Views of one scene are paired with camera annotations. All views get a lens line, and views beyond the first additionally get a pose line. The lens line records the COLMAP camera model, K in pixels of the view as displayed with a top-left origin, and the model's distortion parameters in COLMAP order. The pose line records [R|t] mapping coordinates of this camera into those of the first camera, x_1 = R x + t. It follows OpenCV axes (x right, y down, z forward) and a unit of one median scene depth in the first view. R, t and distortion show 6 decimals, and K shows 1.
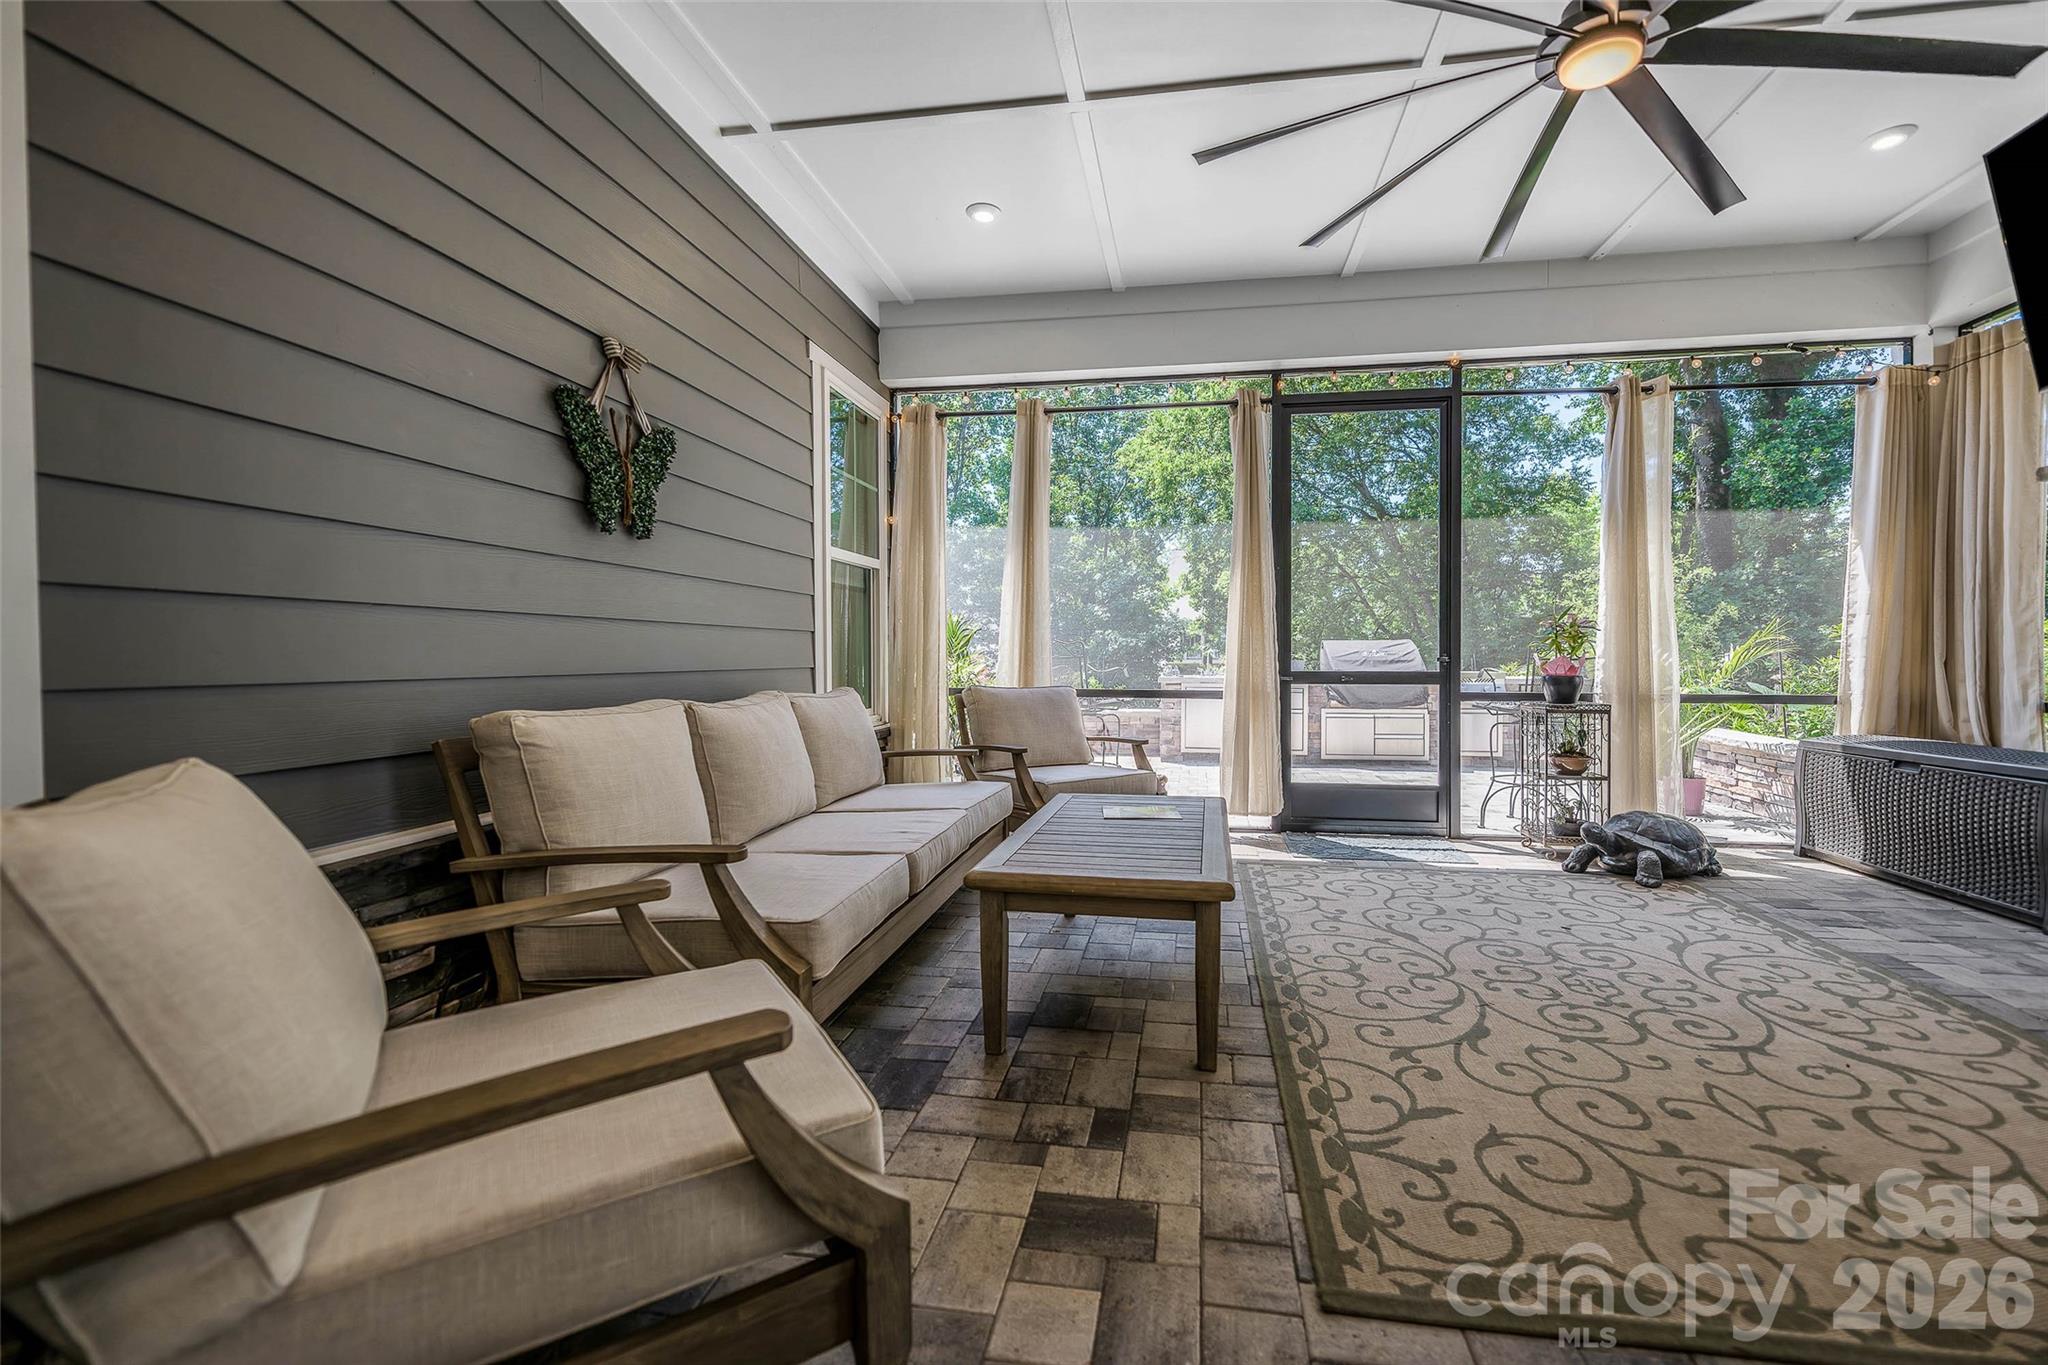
lens RADIAL K [[843.1, 0, 1121.8], [0, 843.1, 669.6], [0, 0, 1]] dist [-0.000896, -0.000791]
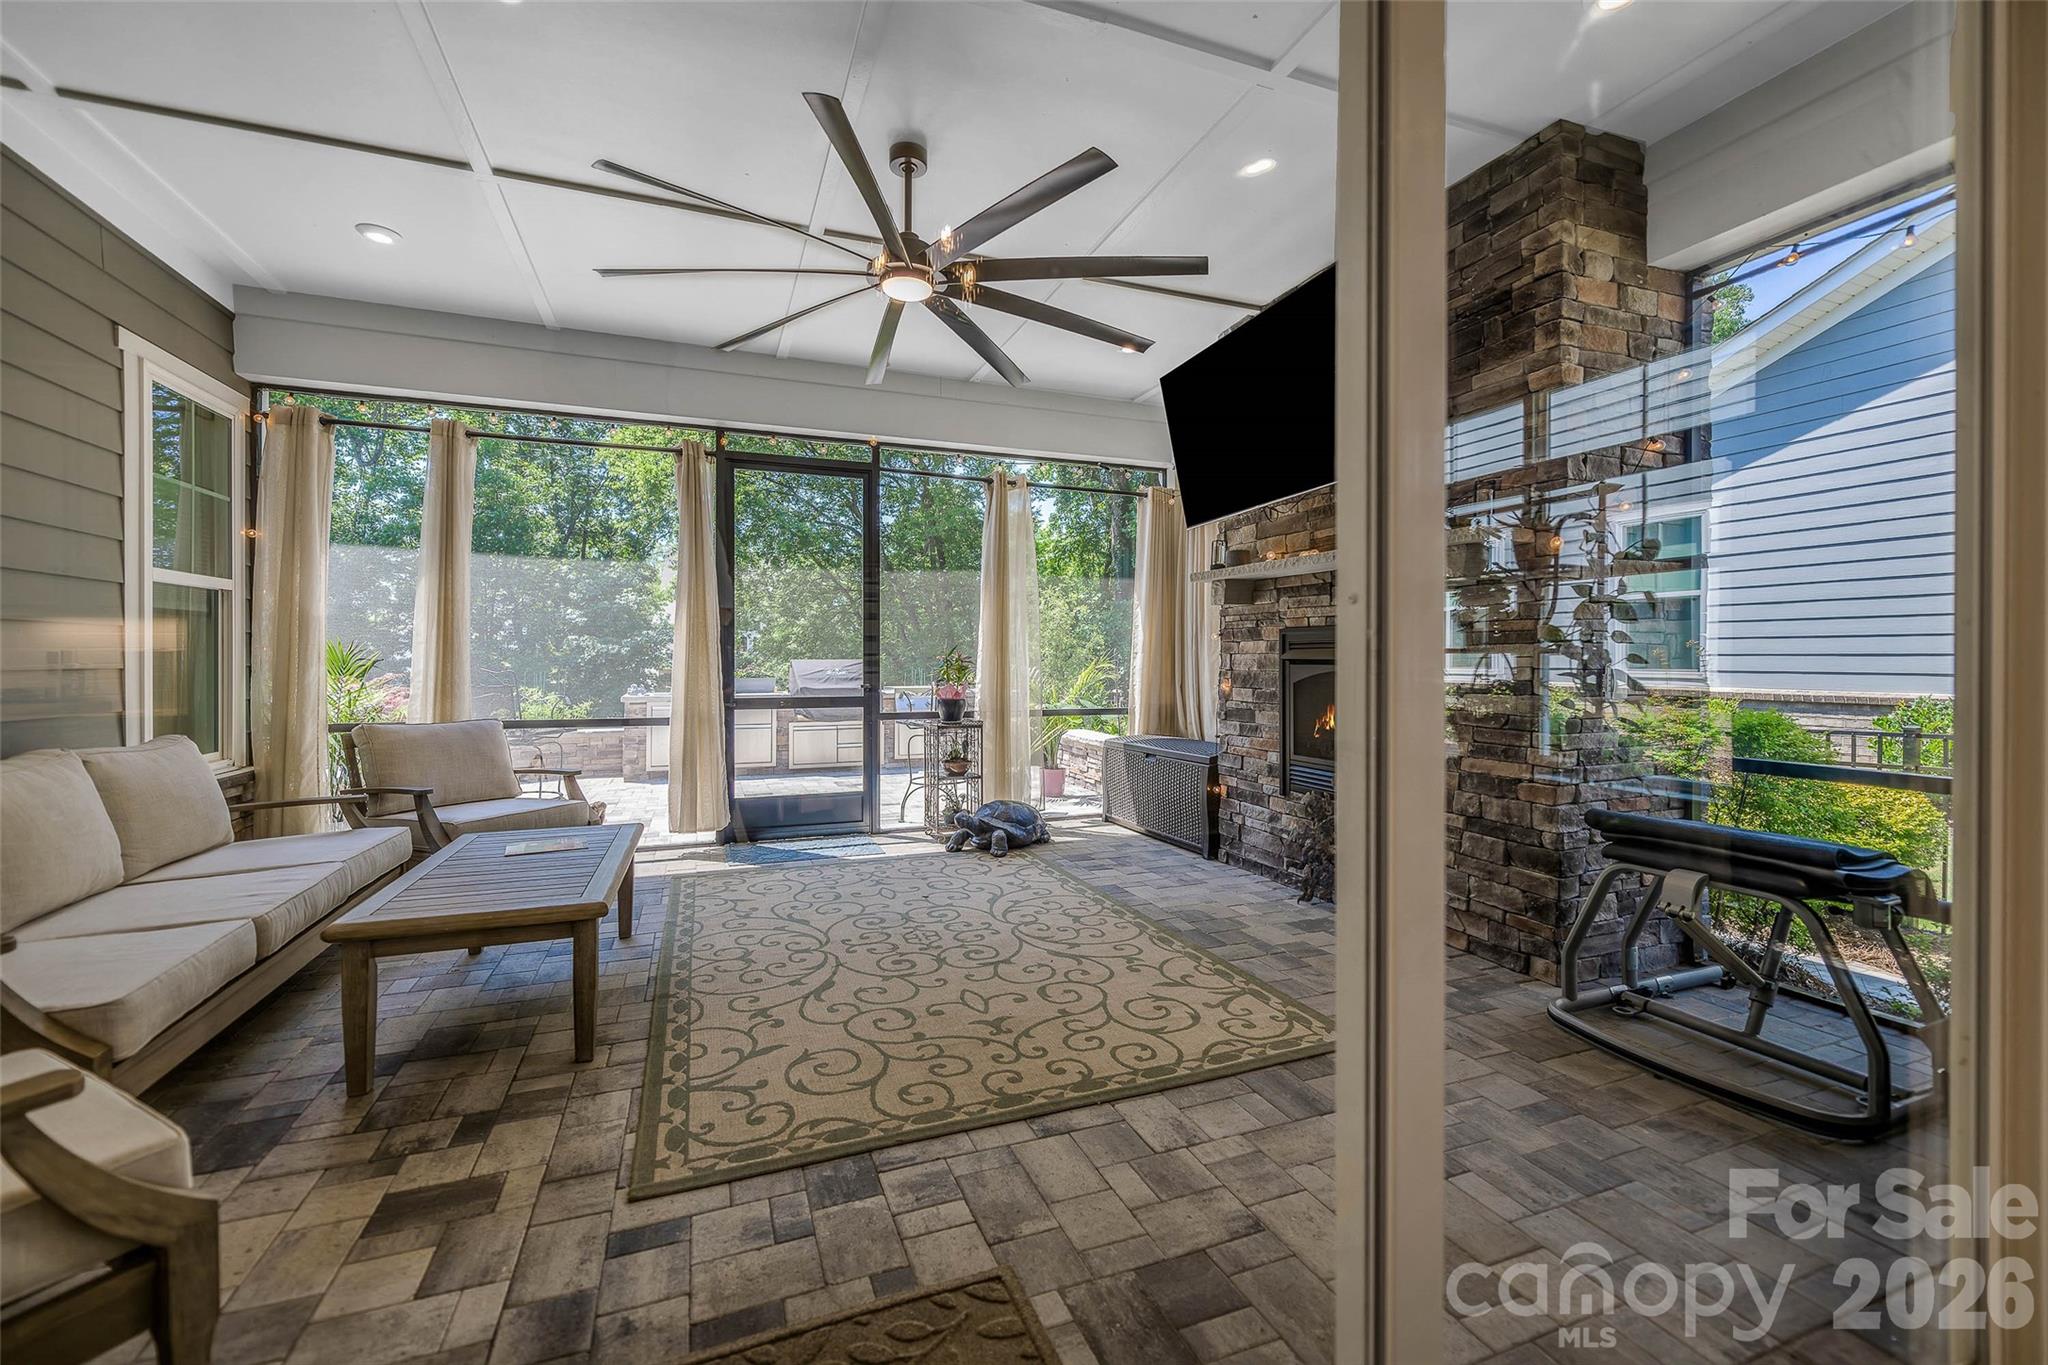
lens RADIAL K [[808.1, 0, 1050.2], [0, 808.1, 658.4], [0, 0, 1]] dist [0.001297, -0.001409]
pose [[0.877358, -0.000857, 0.479835, 0.077604], [0.009530, 0.999832, -0.015639, -0.042795], [-0.479741, 0.018294, 0.877219, -0.197609]]
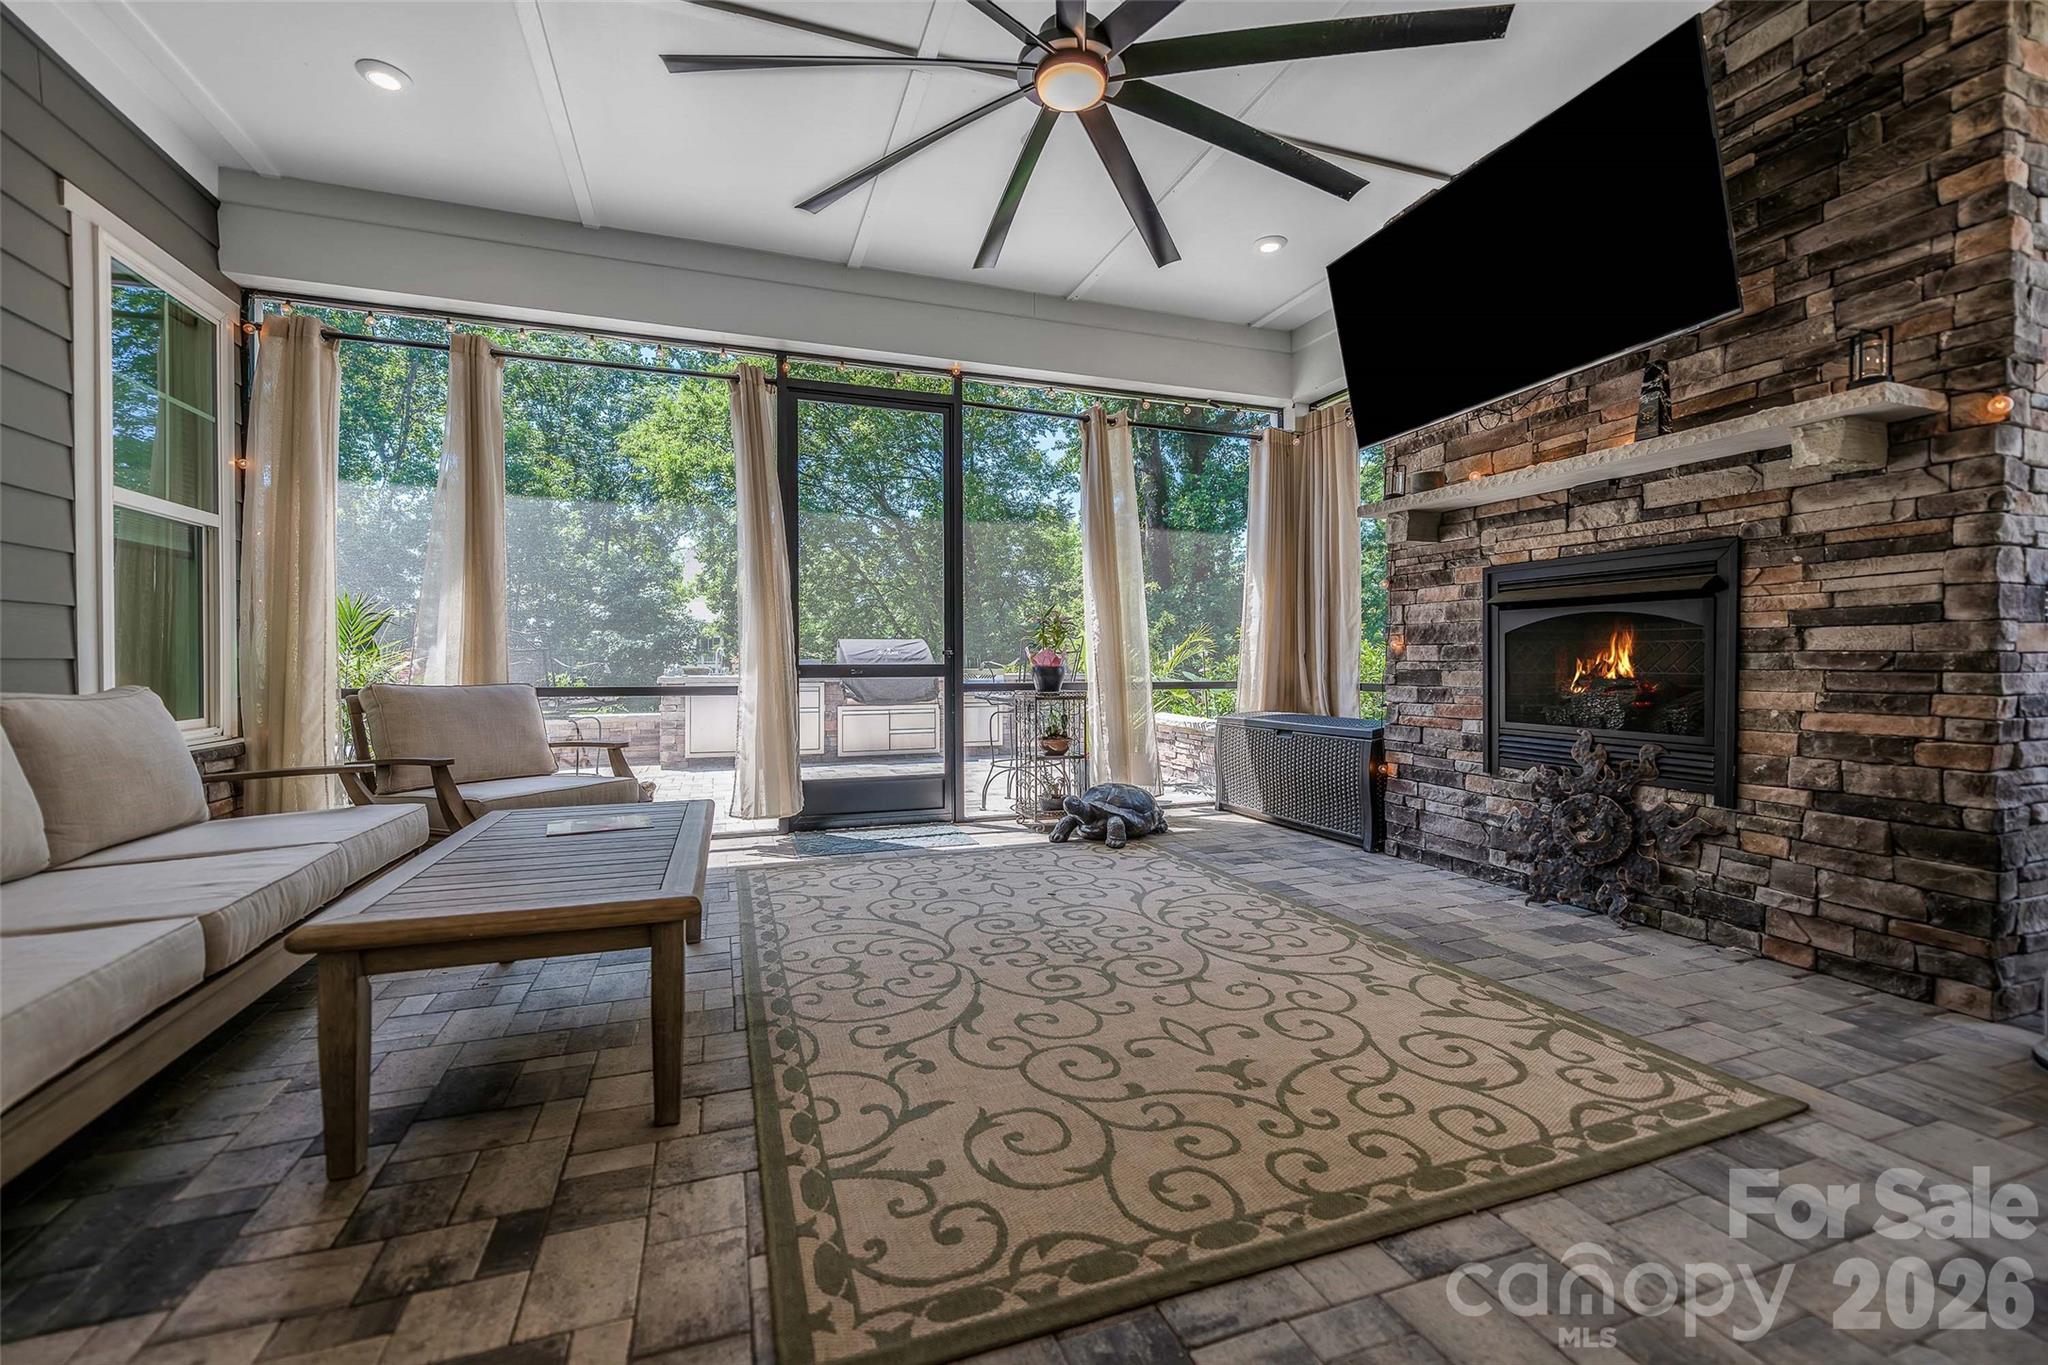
lens RADIAL K [[808.1, 0, 1053.5], [0, 808.1, 668.1], [0, 0, 1]] dist [0.001297, -0.001409]
pose [[0.885372, -0.004745, 0.464859, 0.041096], [0.008156, 0.999953, -0.005326, 0.018648], [-0.464811, 0.008507, 0.885369, 0.065500]]
